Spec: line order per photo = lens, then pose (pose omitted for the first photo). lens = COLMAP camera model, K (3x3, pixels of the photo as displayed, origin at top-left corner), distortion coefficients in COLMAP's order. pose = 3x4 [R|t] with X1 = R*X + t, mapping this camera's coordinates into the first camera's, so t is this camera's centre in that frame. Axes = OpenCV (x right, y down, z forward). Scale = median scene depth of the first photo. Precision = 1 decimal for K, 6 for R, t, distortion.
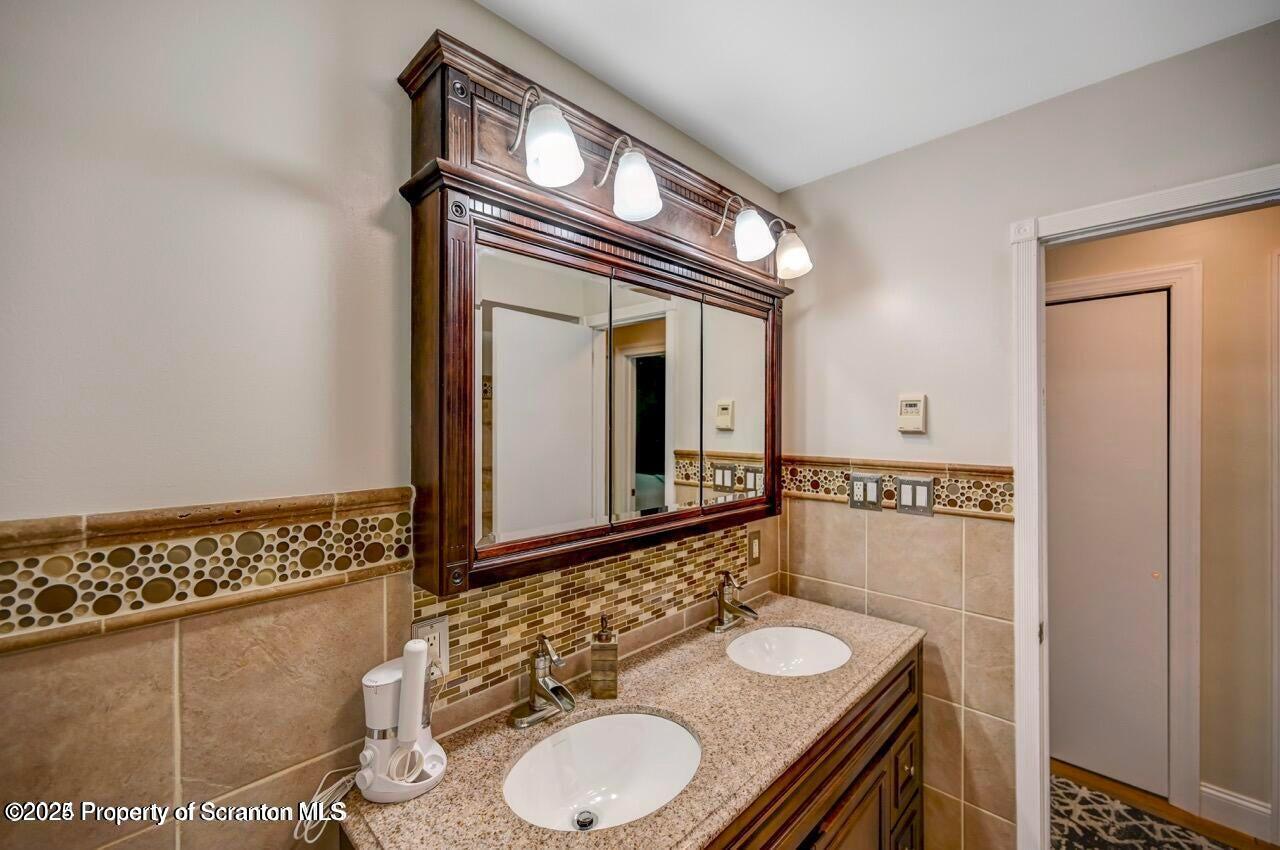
lens RADIAL K [[511.7, 0, 640.5], [0, 511.7, 416.6], [0, 0, 1]] dist [0.002409, 0.000356]
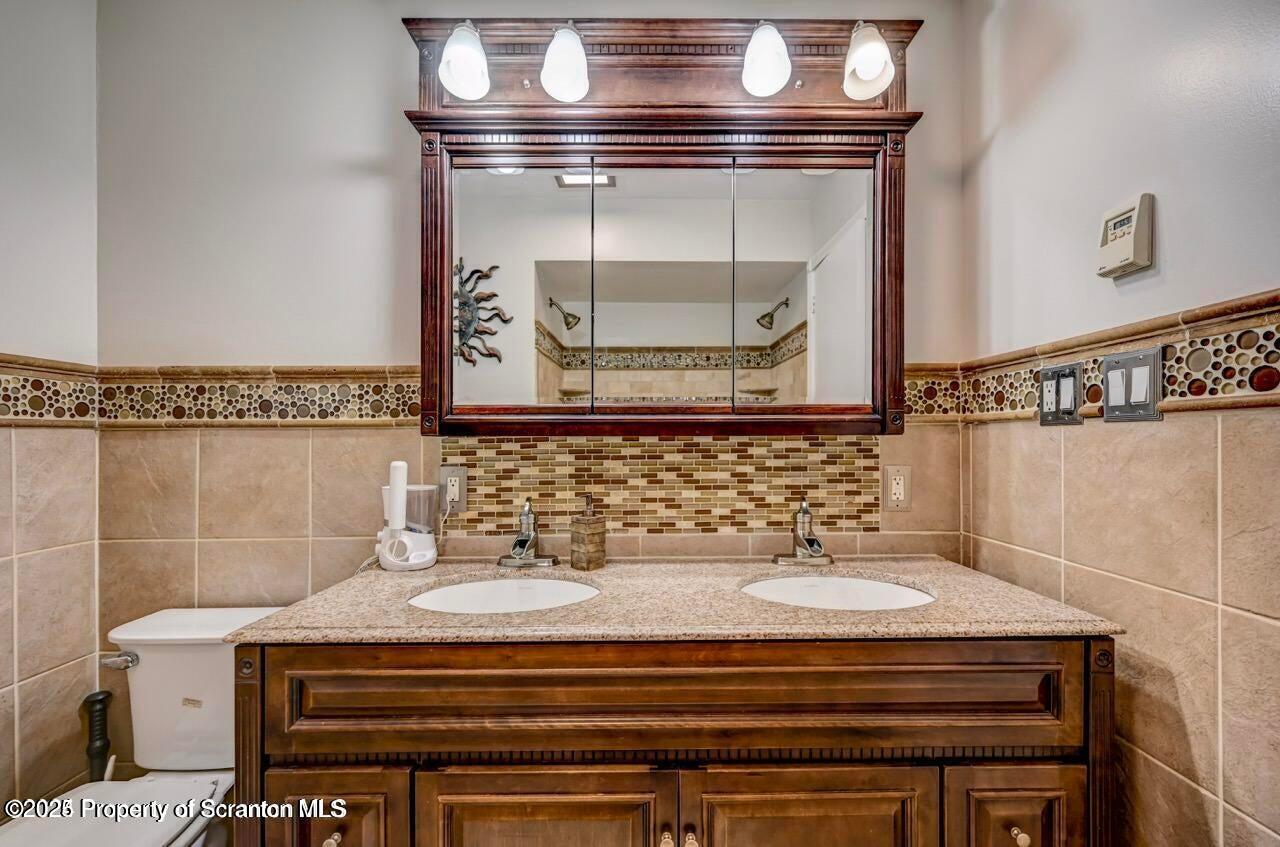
lens RADIAL K [[527.6, 0, 682.2], [0, 527.6, 438.8], [0, 0, 1]] dist [0.002262, 0.003406]
pose [[0.714082, -0.014568, -0.699910, 0.695052], [0.011795, 0.999892, -0.008778, 0.247007], [0.699962, -0.001987, 0.714177, 0.316599]]
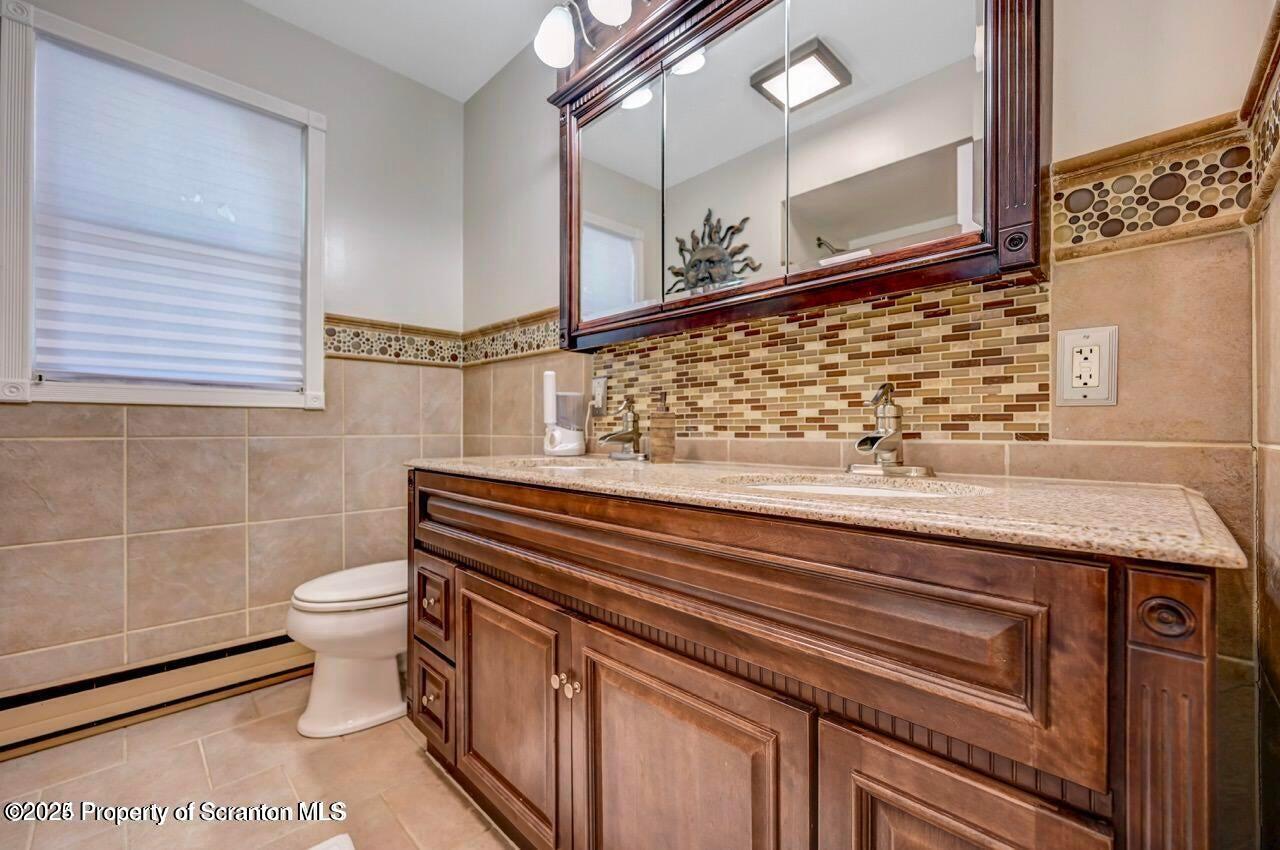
lens RADIAL K [[524.9, 0, 640.0], [0, 524.9, 425.0], [0, 0, 1]] dist [-0.000543, 0.000109]
pose [[-0.007706, -0.011712, -0.999902, 0.868398], [0.008134, 0.999898, -0.011775, 0.401519], [0.999937, -0.008224, -0.007610, 0.816063]]
